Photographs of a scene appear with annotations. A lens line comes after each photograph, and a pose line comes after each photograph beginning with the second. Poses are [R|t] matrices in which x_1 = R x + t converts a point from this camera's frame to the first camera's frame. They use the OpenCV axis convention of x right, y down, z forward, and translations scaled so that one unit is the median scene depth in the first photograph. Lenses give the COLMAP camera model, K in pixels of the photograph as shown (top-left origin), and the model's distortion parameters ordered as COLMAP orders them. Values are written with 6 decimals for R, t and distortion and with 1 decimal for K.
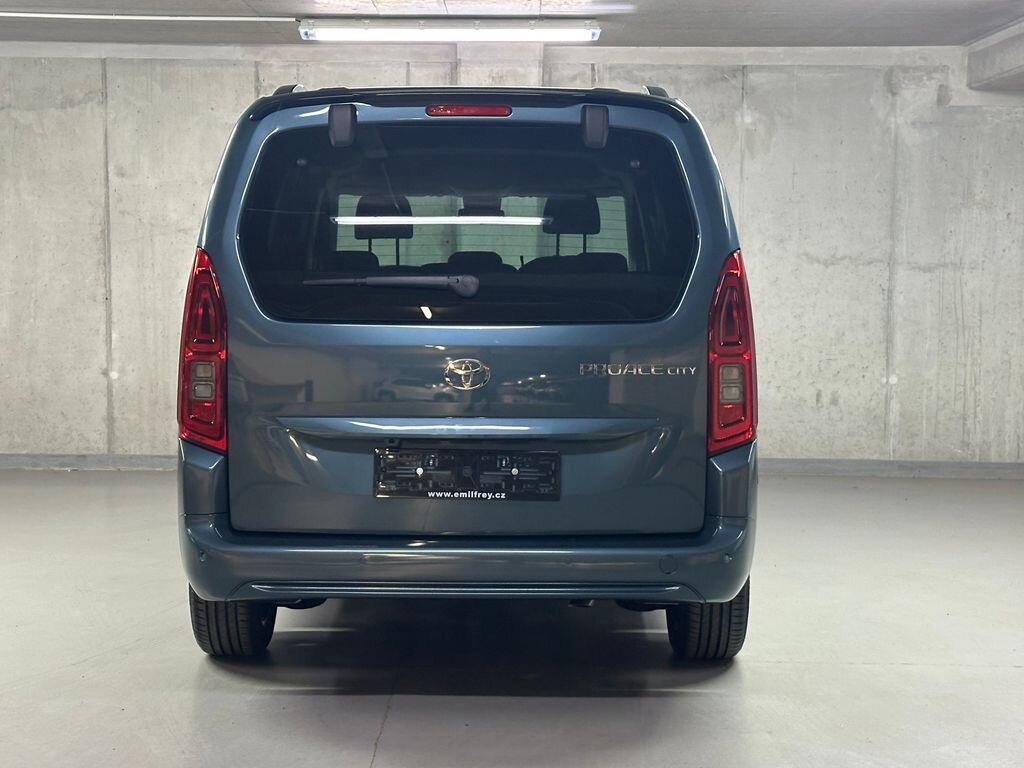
lens RADIAL K [[1711.3, 0, 512.0], [0, 1711.3, 384.0], [0, 0, 1]] dist [0.157047, -0.218021]
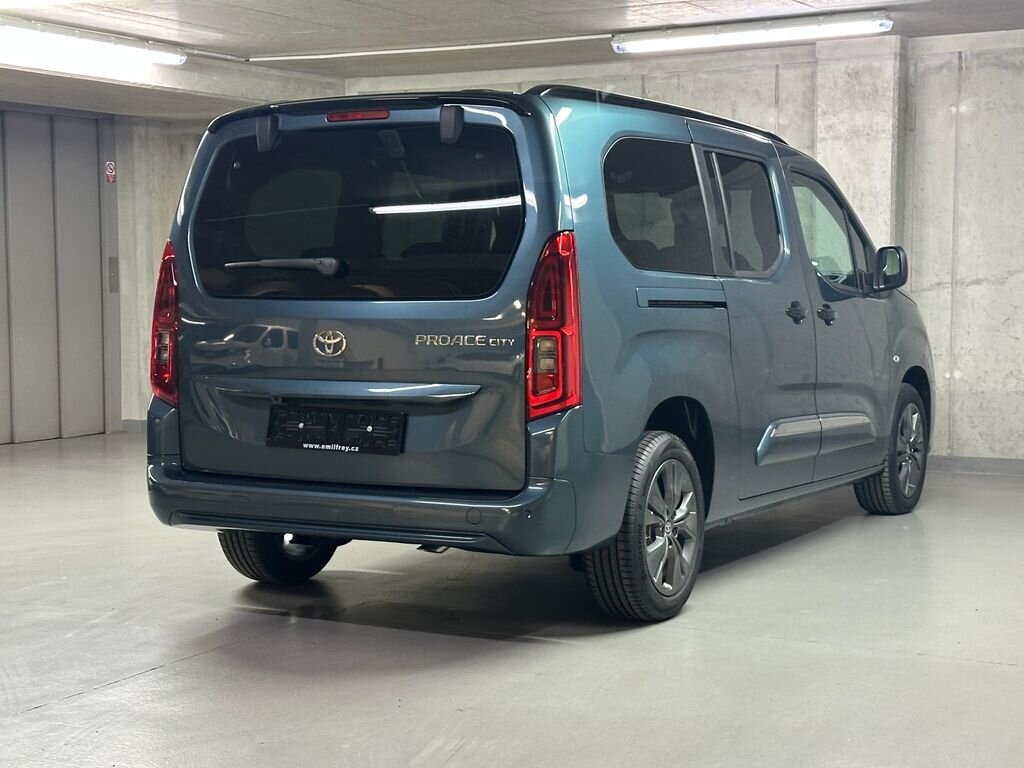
lens RADIAL K [[1711.3, 0, 512.0], [0, 1711.3, 384.0], [0, 0, 1]] dist [0.157047, -0.218021]
pose [[0.879213, 0.021638, -0.475937, 0.301322], [-0.025085, 0.999685, -0.000890, 0.009456], [0.475768, 0.012722, 0.879479, 0.017398]]
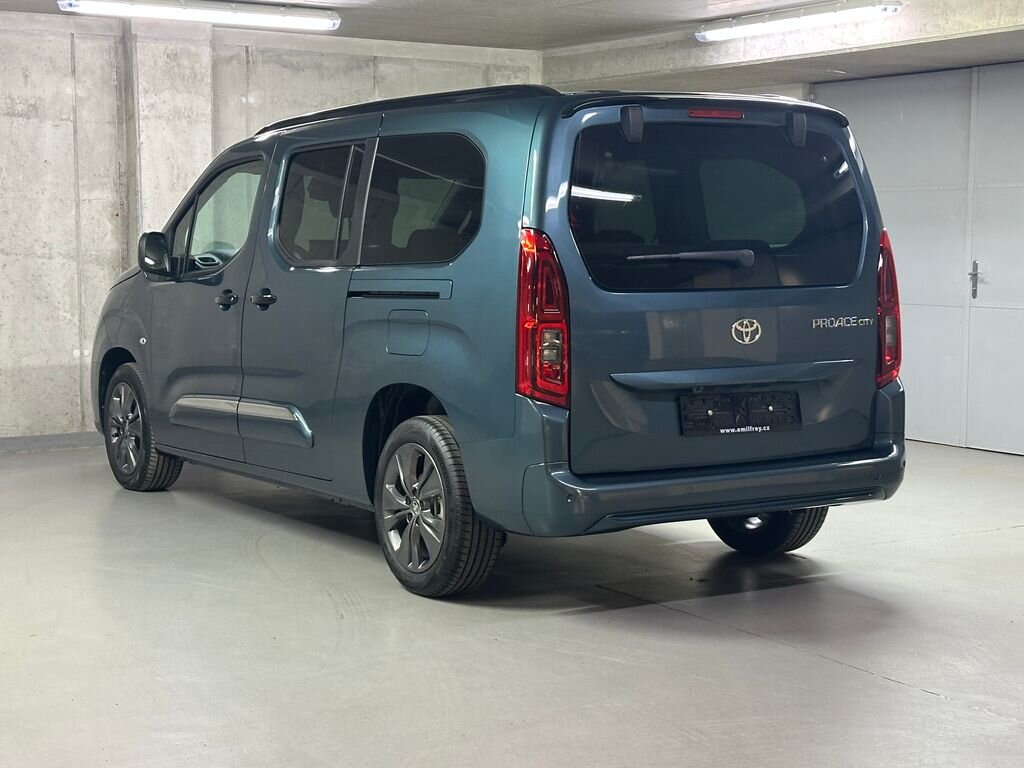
lens RADIAL K [[1711.3, 0, 512.0], [0, 1711.3, 384.0], [0, 0, 1]] dist [0.157047, -0.218021]
pose [[0.849155, -0.051014, 0.525675, -0.386141], [0.041562, 0.998692, 0.029781, -0.005390], [-0.526506, -0.003441, 0.850164, 0.021088]]
